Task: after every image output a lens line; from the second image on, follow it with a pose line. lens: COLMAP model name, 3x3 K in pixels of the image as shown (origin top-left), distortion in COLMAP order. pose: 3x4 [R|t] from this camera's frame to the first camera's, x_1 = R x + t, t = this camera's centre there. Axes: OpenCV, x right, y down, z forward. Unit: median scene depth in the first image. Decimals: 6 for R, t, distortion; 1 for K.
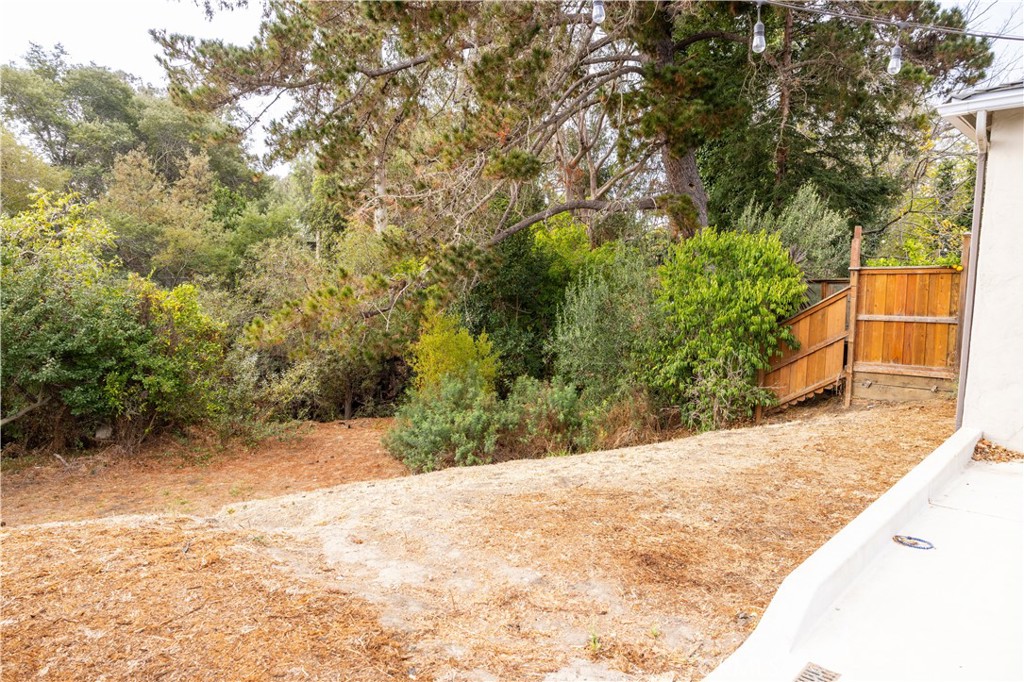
lens RADIAL K [[680.5, 0, 512.0], [0, 680.5, 341.0], [0, 0, 1]] dist [0.005709, 0.002861]
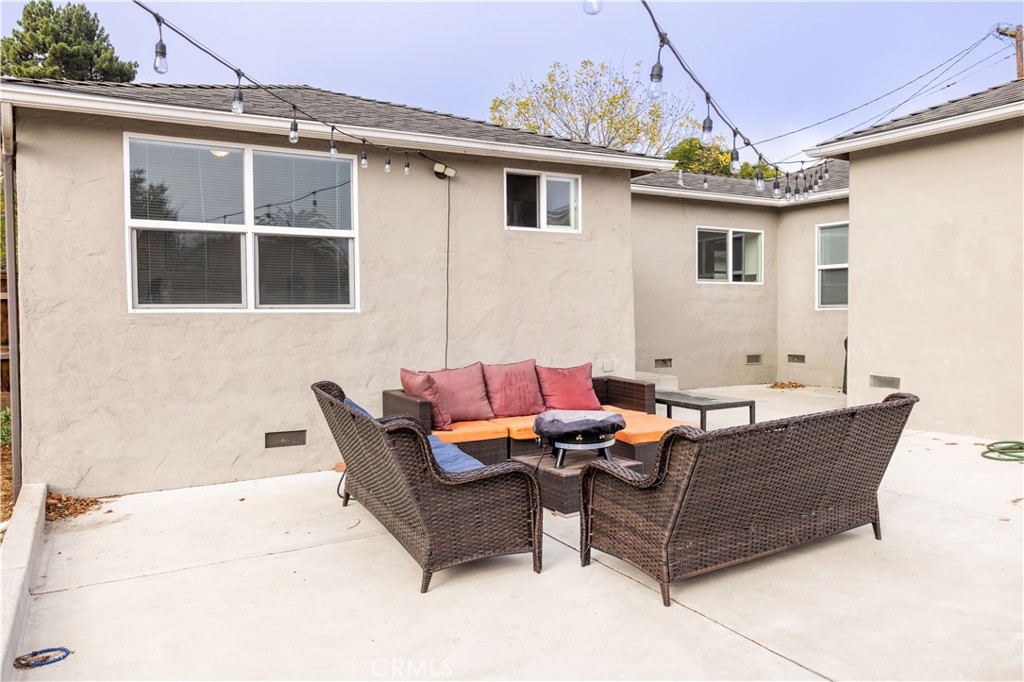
lens RADIAL K [[747.5, 0, 510.2], [0, 747.5, 344.0], [0, 0, 1]] dist [-0.046412, 0.040409]
pose [[0.297168, -0.055473, 0.953212, -0.000515], [0.097653, 0.994842, 0.027451, -0.004372], [-0.949818, 0.084926, 0.301053, 0.076969]]
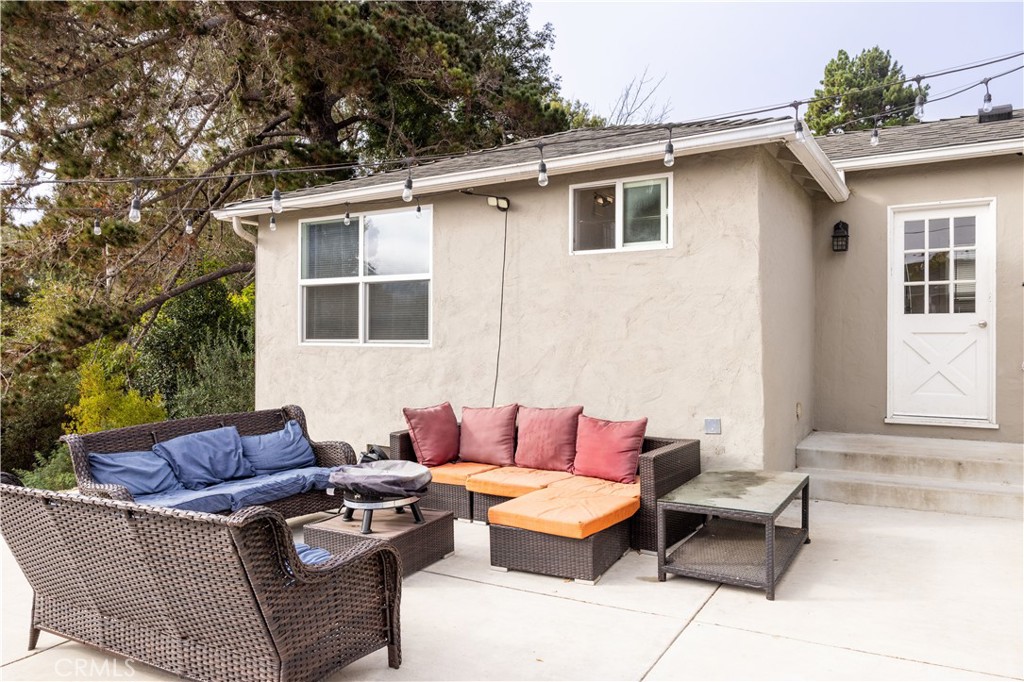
lens RADIAL K [[699.4, 0, 512.0], [0, 699.4, 341.0], [0, 0, 1]] dist [0.005116, 0.002646]
pose [[0.977590, -0.017122, 0.209818, 0.403968], [0.033937, 0.996468, -0.076805, 0.015572], [-0.207762, 0.082204, 0.974719, -0.195544]]
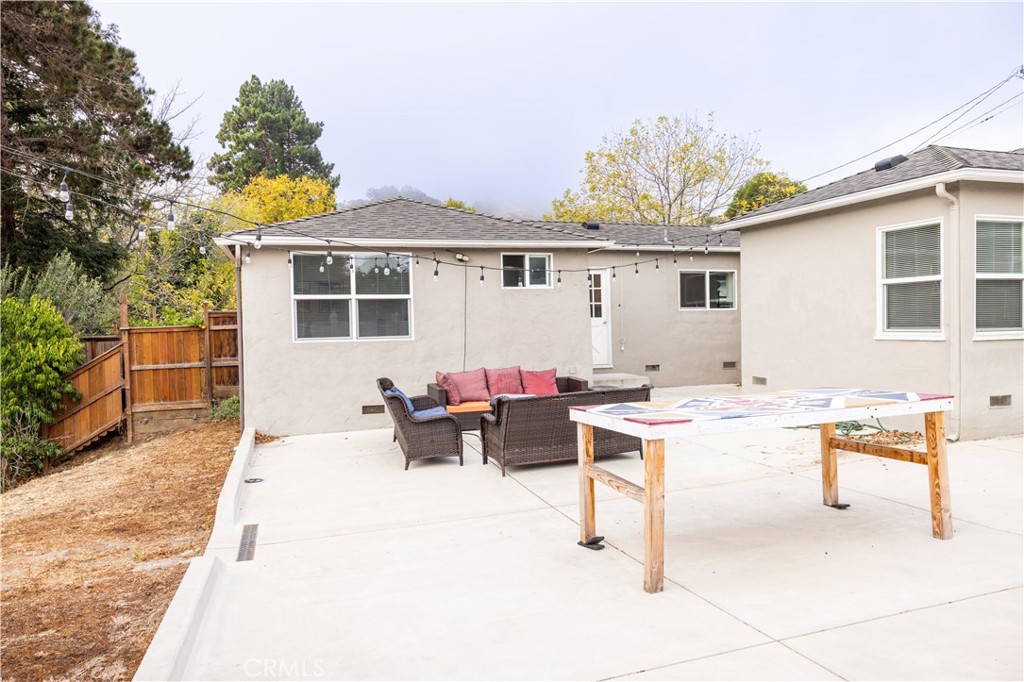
lens RADIAL K [[688.3, 0, 510.0], [0, 688.3, 343.5], [0, 0, 1]] dist [-0.052046, 0.041693]
pose [[0.484969, -0.049521, 0.873128, -0.221922], [0.106739, 0.994283, -0.002894, -0.002686], [-0.867993, 0.094600, 0.487482, -0.185360]]
